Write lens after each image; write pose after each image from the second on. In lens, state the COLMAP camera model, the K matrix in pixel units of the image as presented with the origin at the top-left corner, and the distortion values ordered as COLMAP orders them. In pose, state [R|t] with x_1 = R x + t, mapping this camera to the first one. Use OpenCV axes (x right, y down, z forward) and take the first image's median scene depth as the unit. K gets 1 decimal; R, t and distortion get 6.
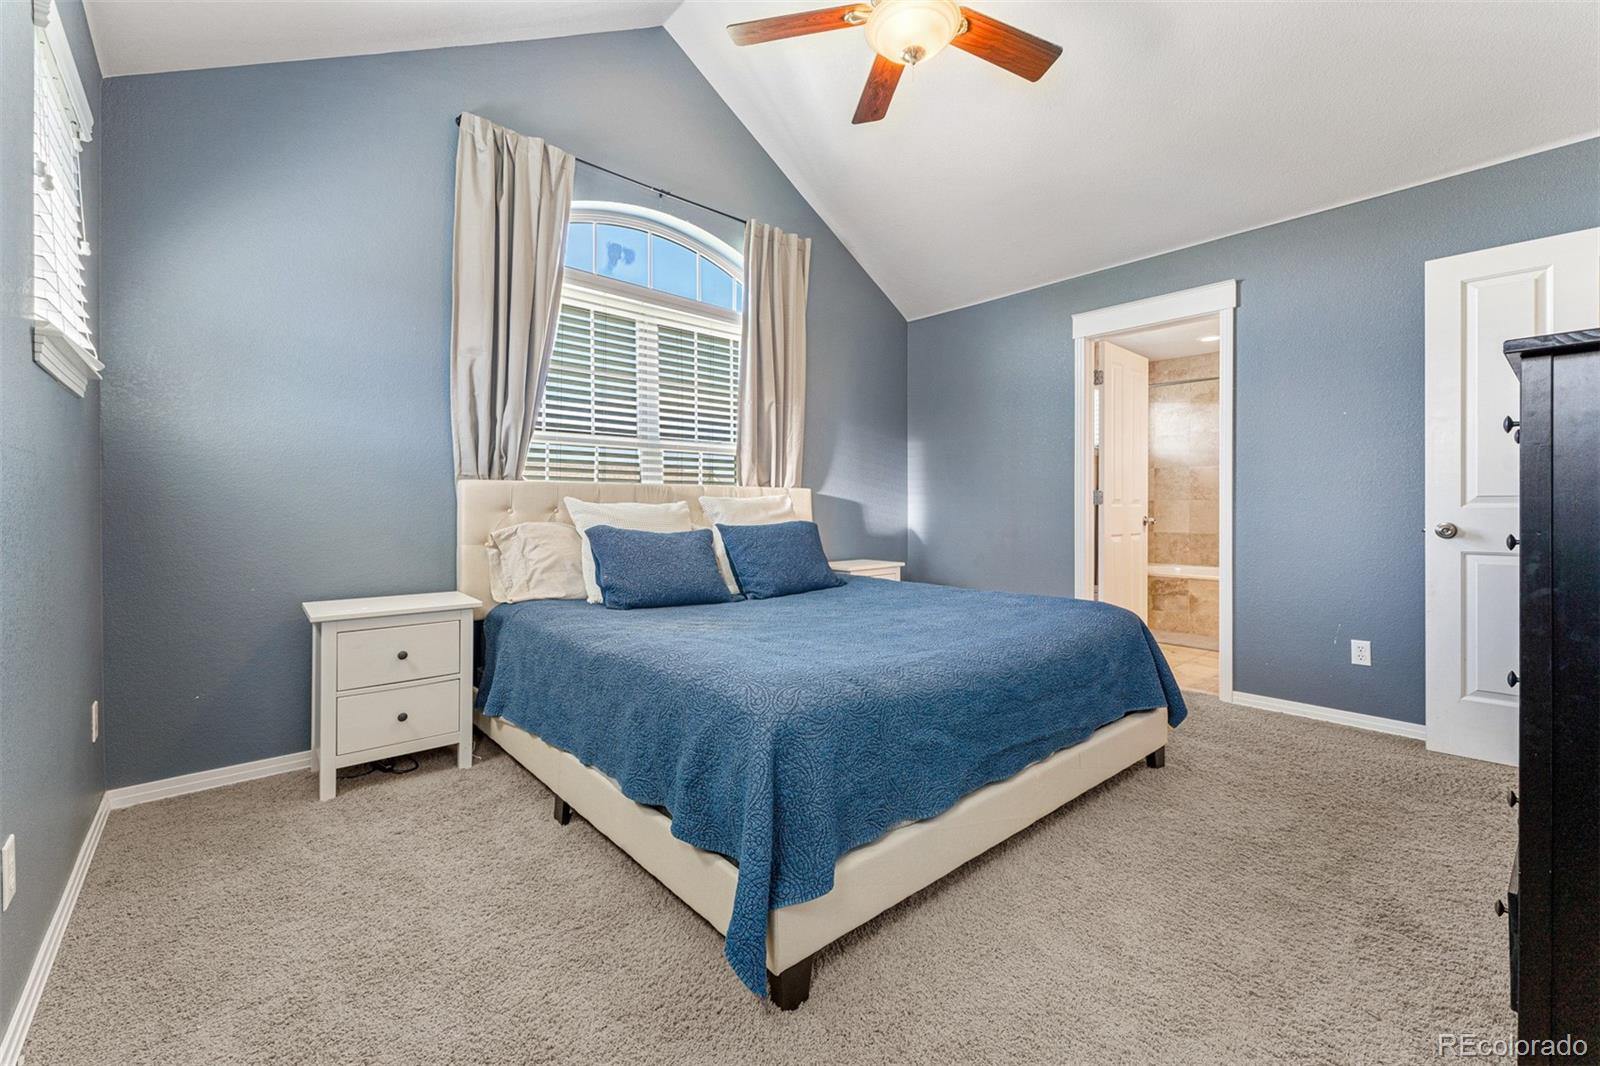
lens RADIAL K [[644.2, 0, 799.3], [0, 644.2, 520.7], [0, 0, 1]] dist [-0.000732, -0.000018]
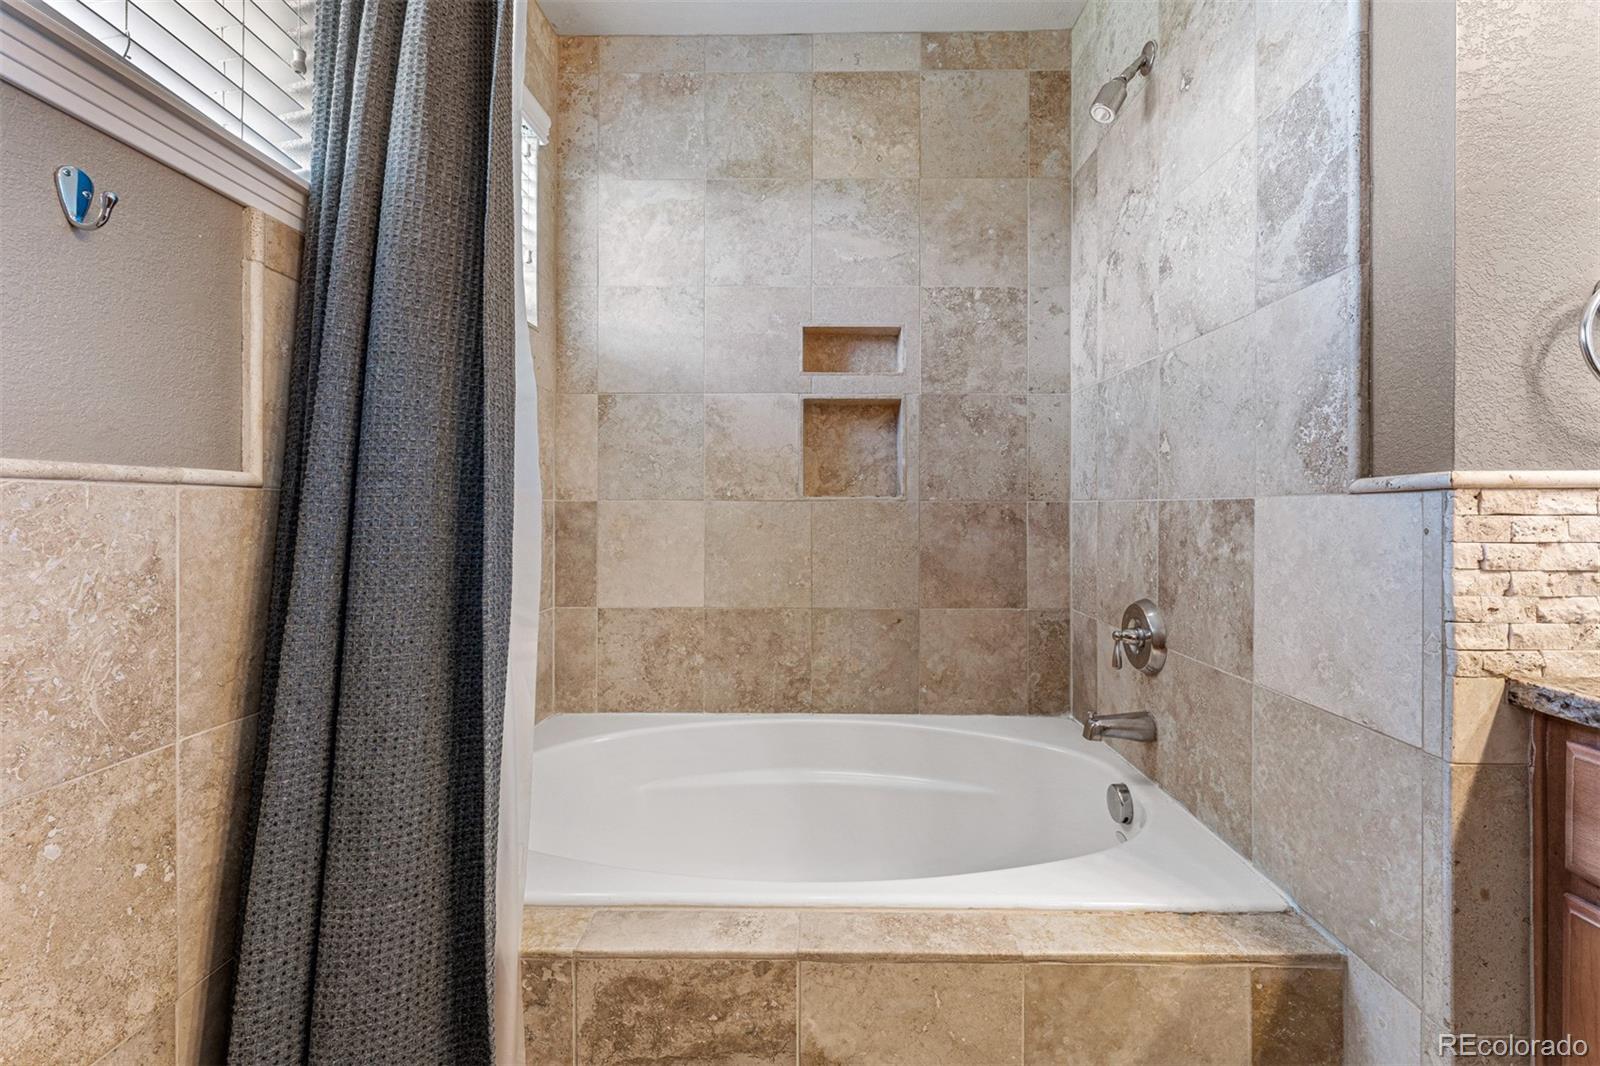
lens RADIAL K [[644.2, 0, 802.6], [0, 644.2, 523.4], [0, 0, 1]] dist [-0.000732, -0.000018]
pose [[0.678039, -0.001547, 0.735025, 0.410407], [0.001127, 0.999999, 0.001065, -0.021522], [-0.735025, 0.000107, 0.678040, 0.754923]]
